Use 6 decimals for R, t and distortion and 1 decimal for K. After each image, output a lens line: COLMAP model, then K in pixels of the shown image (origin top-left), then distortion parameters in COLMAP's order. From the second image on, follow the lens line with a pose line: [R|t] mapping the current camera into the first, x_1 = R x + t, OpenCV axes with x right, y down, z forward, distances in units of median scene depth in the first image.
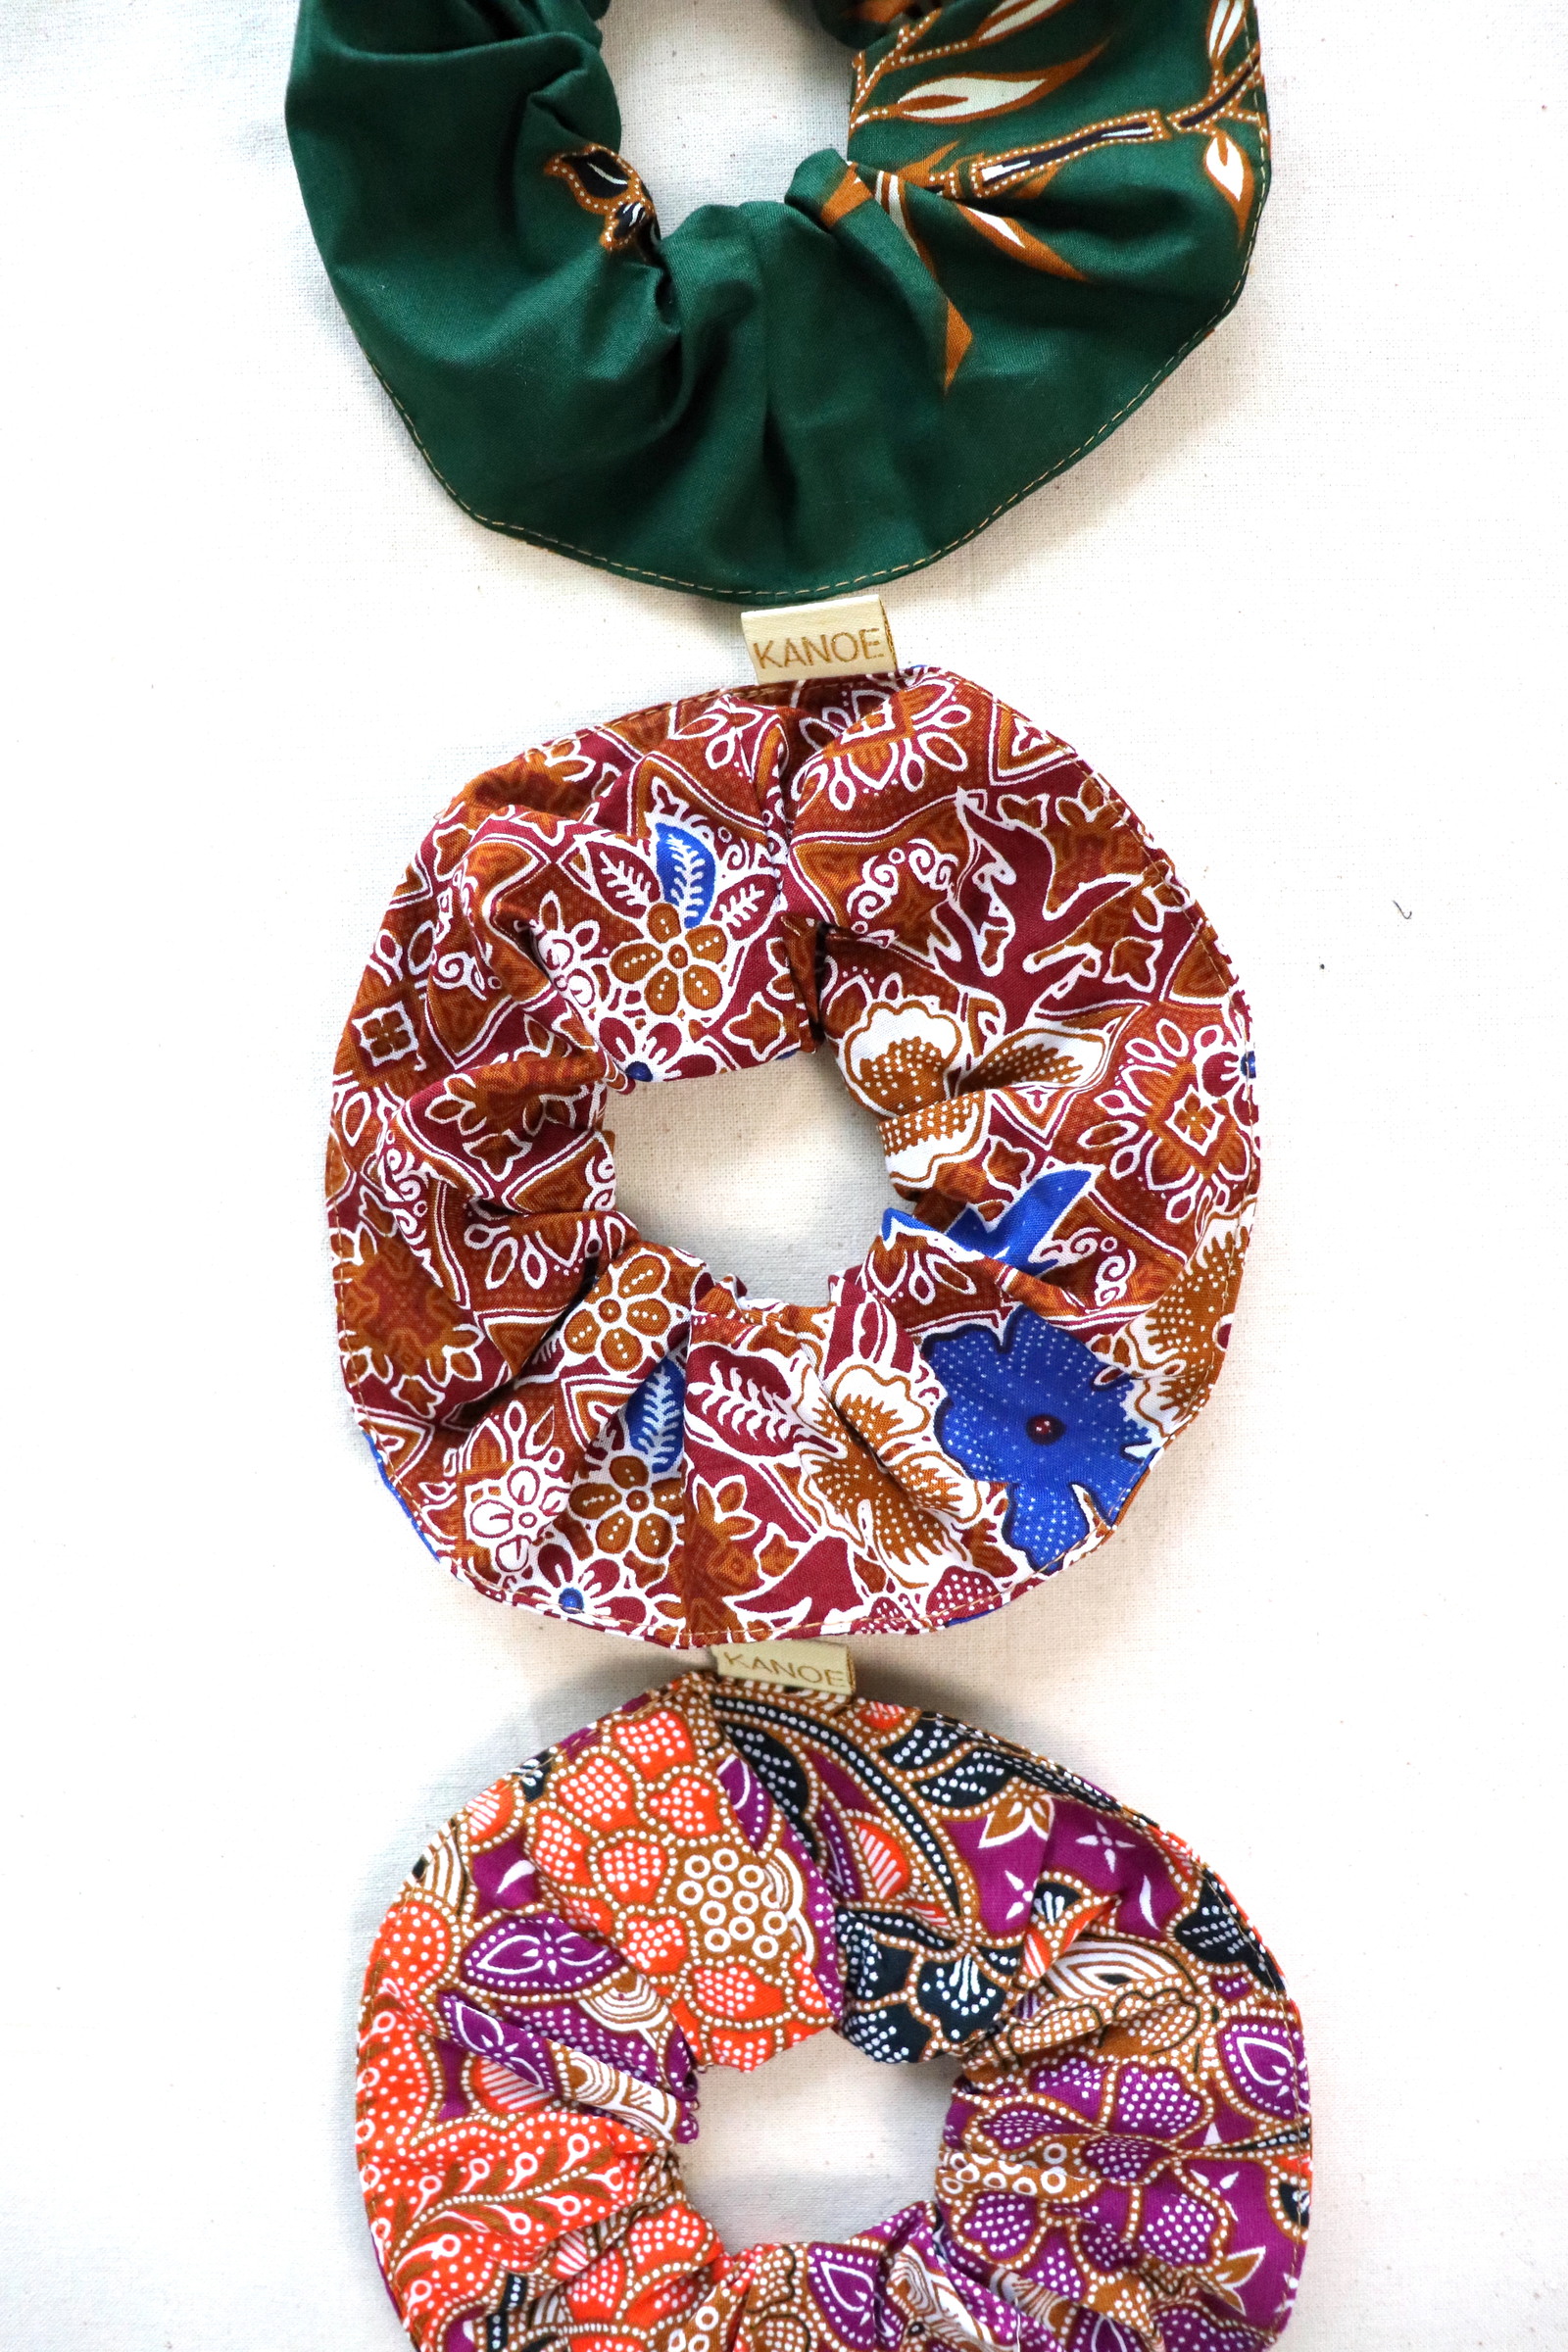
lens RADIAL K [[2275.1, 0, 784.0], [0, 2275.1, 1176.0], [0, 0, 1]] dist [-0.207918, 0.275489]
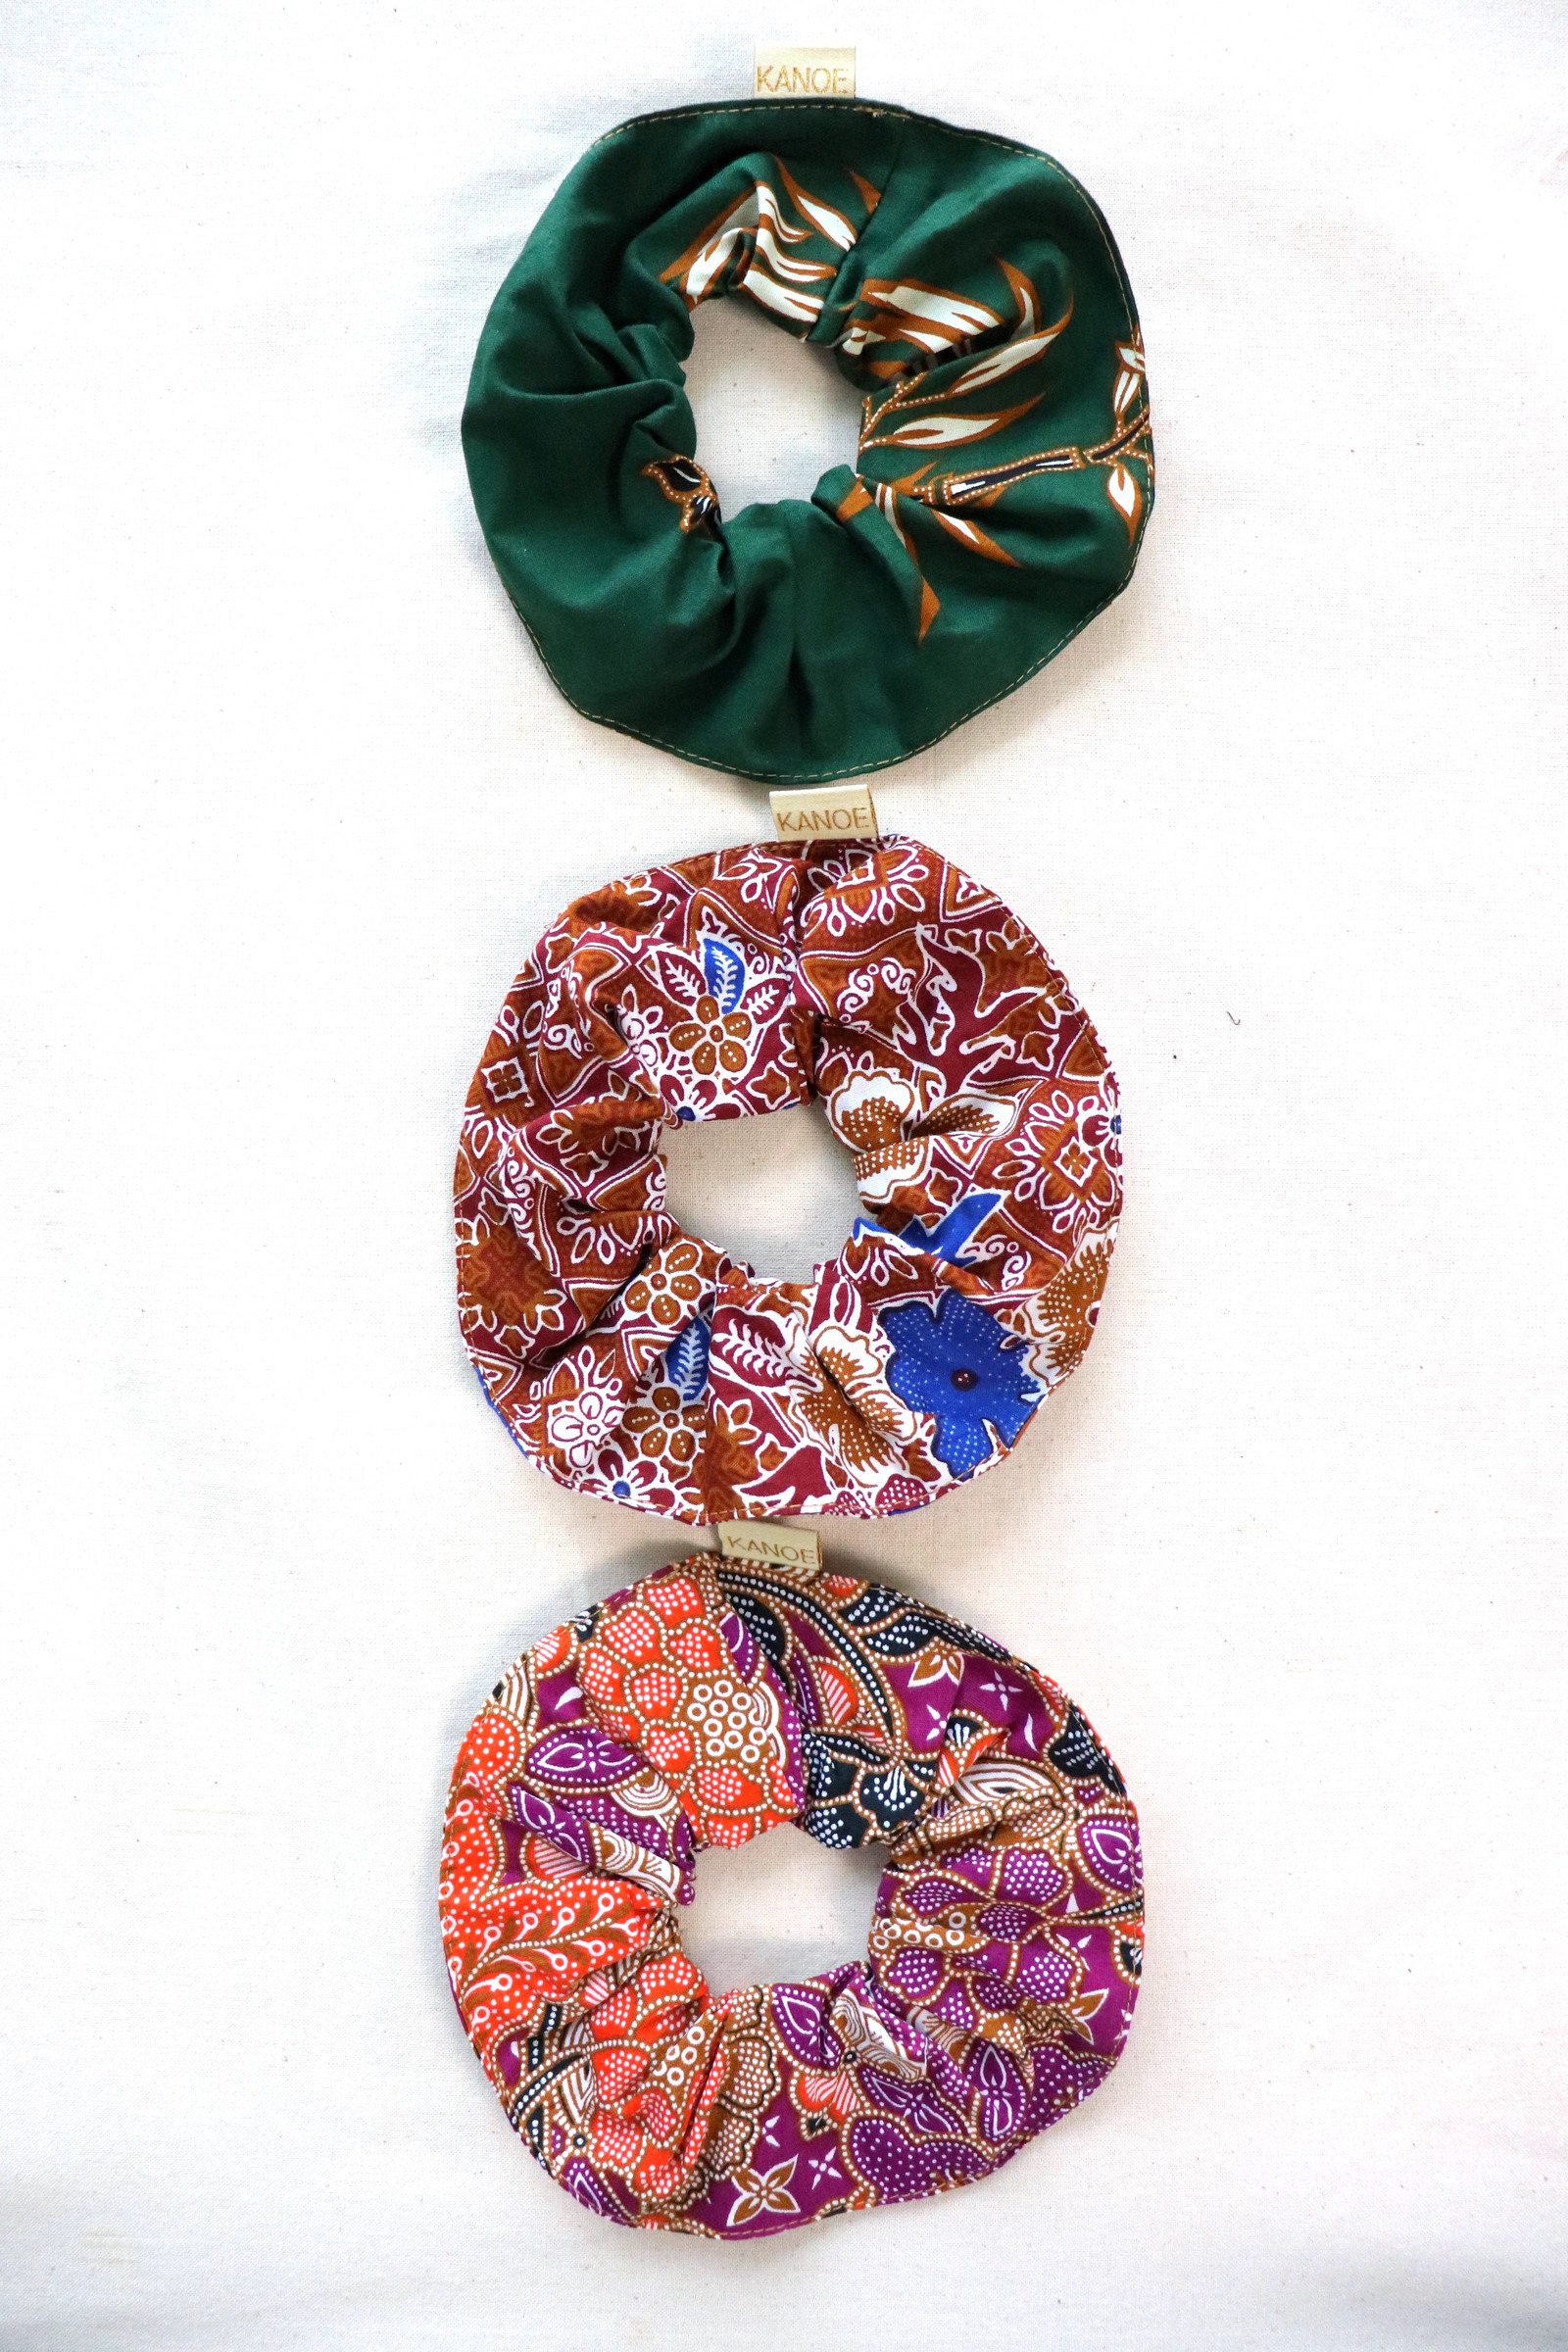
lens RADIAL K [[2339.3, 0, 794.4], [0, 2339.3, 1115.1], [0, 0, 1]] dist [-0.160697, 0.009653]
pose [[0.999073, 0.037760, 0.020655, -0.026001], [-0.036513, 0.997665, -0.057715, 0.036229], [-0.022786, 0.056908, 0.998119, -0.451600]]
